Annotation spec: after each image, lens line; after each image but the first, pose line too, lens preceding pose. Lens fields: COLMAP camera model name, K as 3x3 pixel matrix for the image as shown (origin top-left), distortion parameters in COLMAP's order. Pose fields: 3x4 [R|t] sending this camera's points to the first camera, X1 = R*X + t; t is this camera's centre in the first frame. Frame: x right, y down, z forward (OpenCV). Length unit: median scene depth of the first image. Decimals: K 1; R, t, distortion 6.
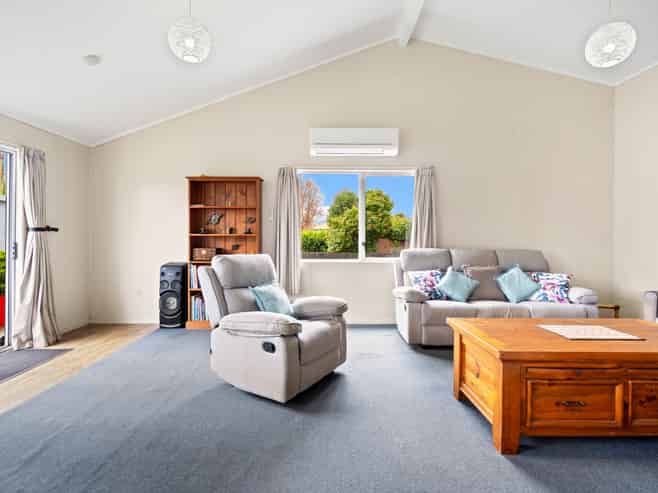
lens RADIAL K [[340.0, 0, 329.0], [0, 340.0, 246.5], [0, 0, 1]] dist [-0.000240, 0.000195]
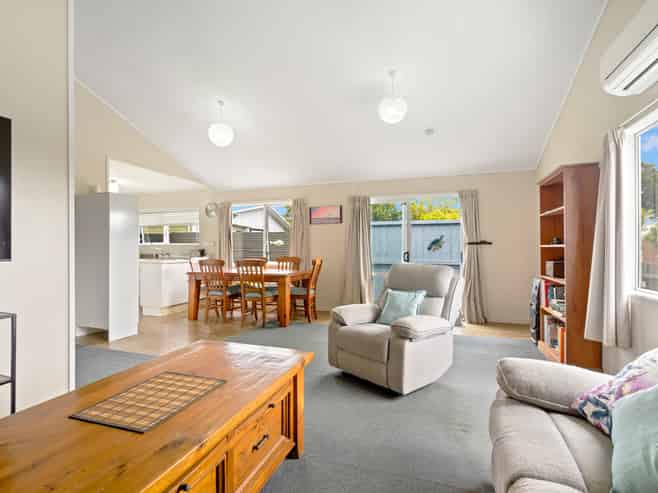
lens RADIAL K [[340.0, 0, 329.0], [0, 340.0, 246.5], [0, 0, 1]] dist [-0.000240, 0.000195]
pose [[-0.326701, -0.006419, -0.945106, 0.699253], [-0.010398, 0.999941, -0.003197, -0.025600], [0.945071, 0.008783, -0.326748, 0.843474]]
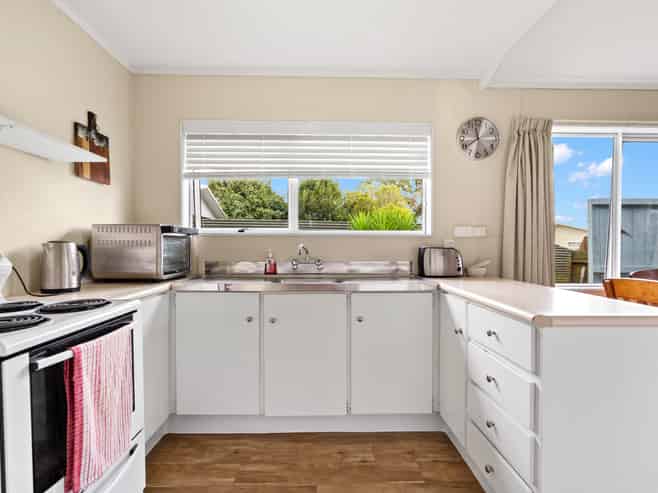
lens RADIAL K [[340.0, 0, 329.0], [0, 340.0, 246.5], [0, 0, 1]] dist [-0.000240, 0.000195]
pose [[0.032323, 0.004046, -0.999469, -0.186757], [-0.014611, 0.999887, 0.003575, -0.009555], [0.999371, 0.014487, 0.032379, -0.680805]]
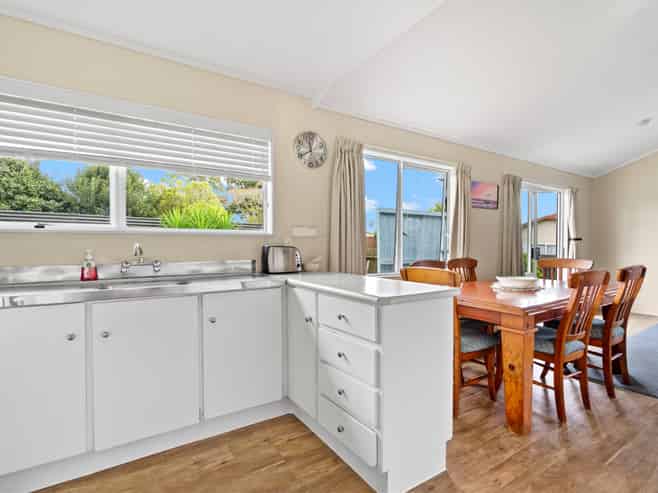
lens RADIAL K [[340.0, 0, 329.0], [0, 340.0, 246.5], [0, 0, 1]] dist [-0.000240, 0.000195]
pose [[0.555319, 0.004117, -0.831627, -0.188460], [-0.008103, 0.999967, -0.000460, -0.008139], [0.831598, 0.006994, 0.555334, -0.757734]]
